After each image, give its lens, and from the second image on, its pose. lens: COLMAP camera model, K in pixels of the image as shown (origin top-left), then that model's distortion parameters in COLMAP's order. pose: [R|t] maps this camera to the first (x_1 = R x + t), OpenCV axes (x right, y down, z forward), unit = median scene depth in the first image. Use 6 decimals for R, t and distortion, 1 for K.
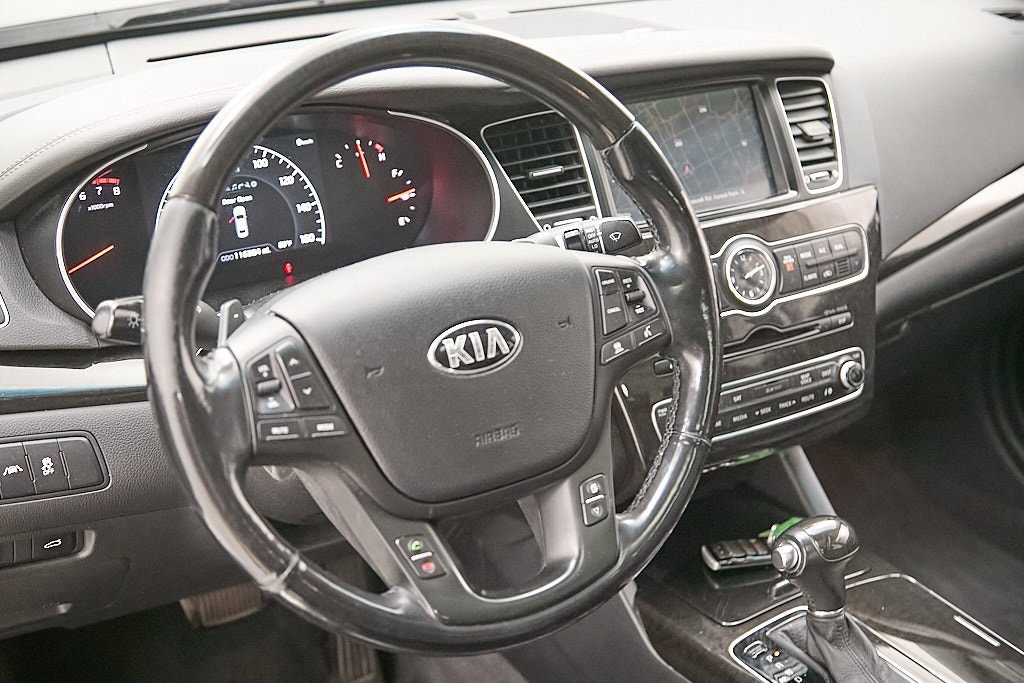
lens RADIAL K [[1399.8, 0, 503.5], [0, 1399.8, 342.4], [0, 0, 1]] dist [-0.056993, 0.000000]
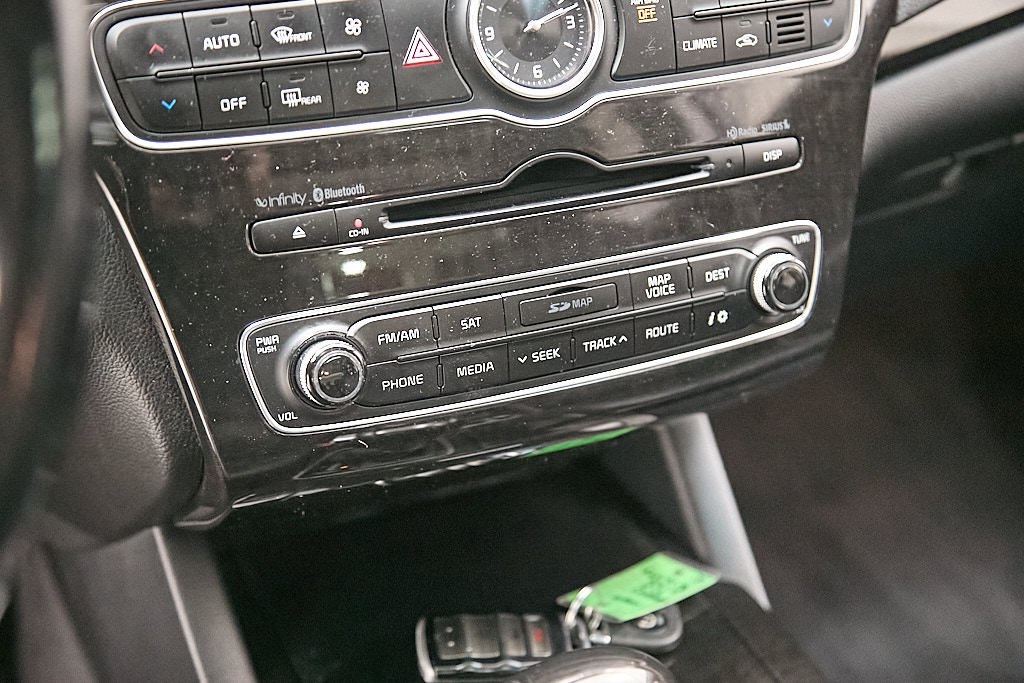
lens RADIAL K [[1535.6, 0, 503.7], [0, 1535.6, 345.4], [0, 0, 1]] dist [-0.062826, 0.000000]
pose [[0.993575, 0.092895, -0.064647, 0.209048], [-0.082835, 0.986119, 0.143898, -0.019911], [0.077117, -0.137619, 0.987479, 0.554545]]
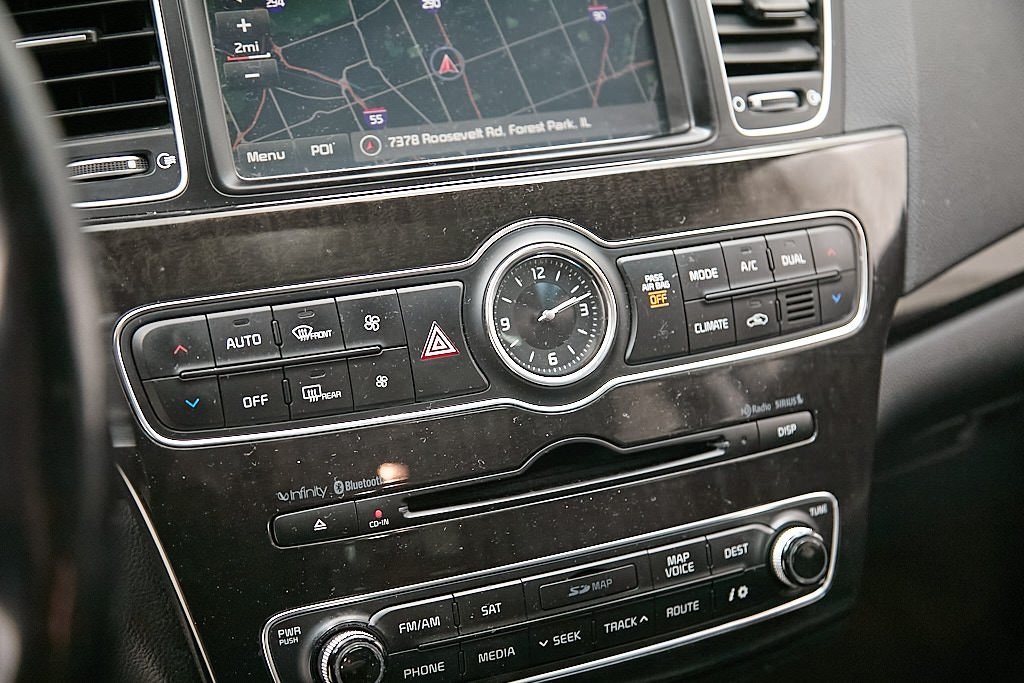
lens RADIAL K [[1535.6, 0, 511.8], [0, 1535.6, 347.9], [0, 0, 1]] dist [-0.062826, 0.000000]
pose [[0.993889, 0.065221, -0.089054, 0.211023], [-0.064346, 0.997847, 0.012663, -0.044248], [0.089689, -0.006856, 0.995946, 0.550197]]
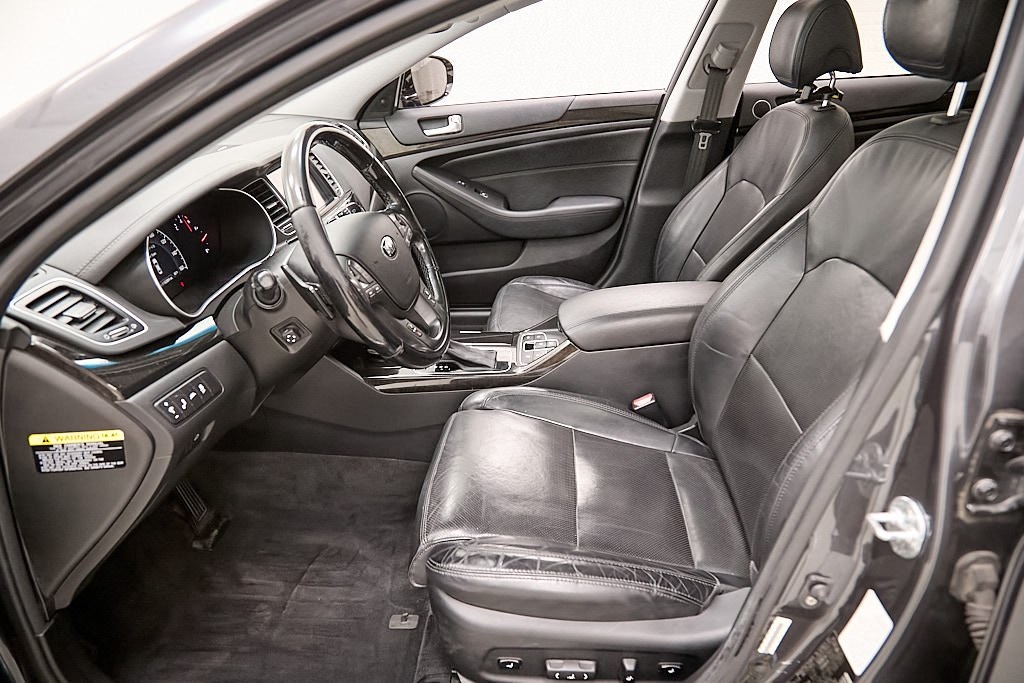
lens RADIAL K [[696.7, 0, 512.2], [0, 696.7, 342.8], [0, 0, 1]] dist [-0.013491, 0.007378]
pose [[0.587196, -0.375304, 0.717180, -0.595942], [0.358384, 0.914983, 0.185386, 0.006176], [-0.725783, 0.148168, 0.671777, 0.034130]]
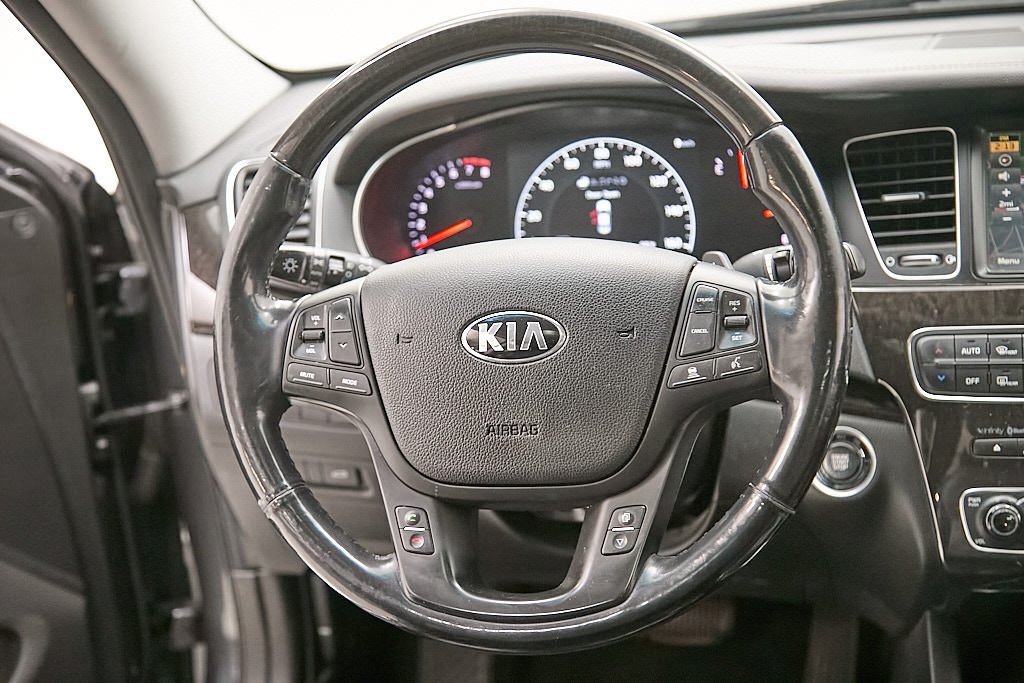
lens RADIAL K [[1535.6, 0, 490.7], [0, 1535.6, 353.6], [0, 0, 1]] dist [-0.062826, 0.000000]
pose [[0.706409, 0.159421, -0.689617, 0.506841], [-0.184050, 0.982162, 0.038518, -0.016965], [0.683456, 0.099714, 0.723149, 0.155966]]
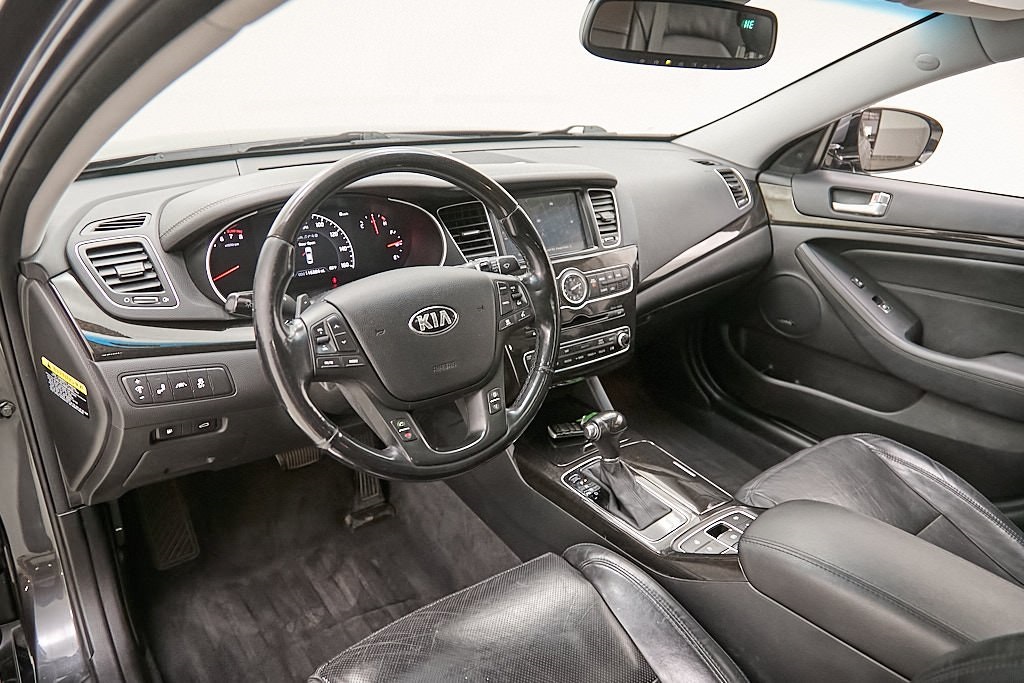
lens RADIAL K [[696.7, 0, 511.9], [0, 696.7, 343.1], [0, 0, 1]] dist [-0.013491, 0.007378]
pose [[0.995443, 0.009363, 0.094894, -0.002737], [-0.011356, 0.999726, 0.020487, 0.009761], [-0.094676, -0.021471, 0.995277, 0.031573]]
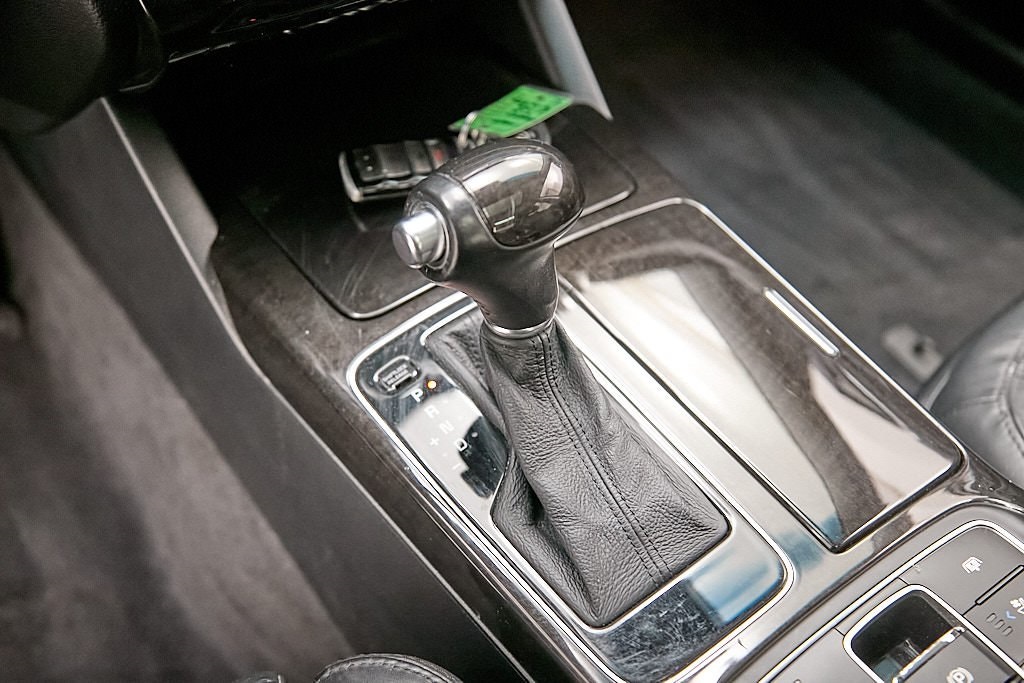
lens RADIAL K [[1119.1, 0, 512.9], [0, 1119.1, 341.2], [0, 0, 1]] dist [0.031126, 0.000000]
pose [[0.997108, -0.017963, 0.073845, 0.190543], [-0.015584, 0.902693, 0.430003, 0.019917], [-0.074384, -0.429910, 0.899802, 0.596453]]
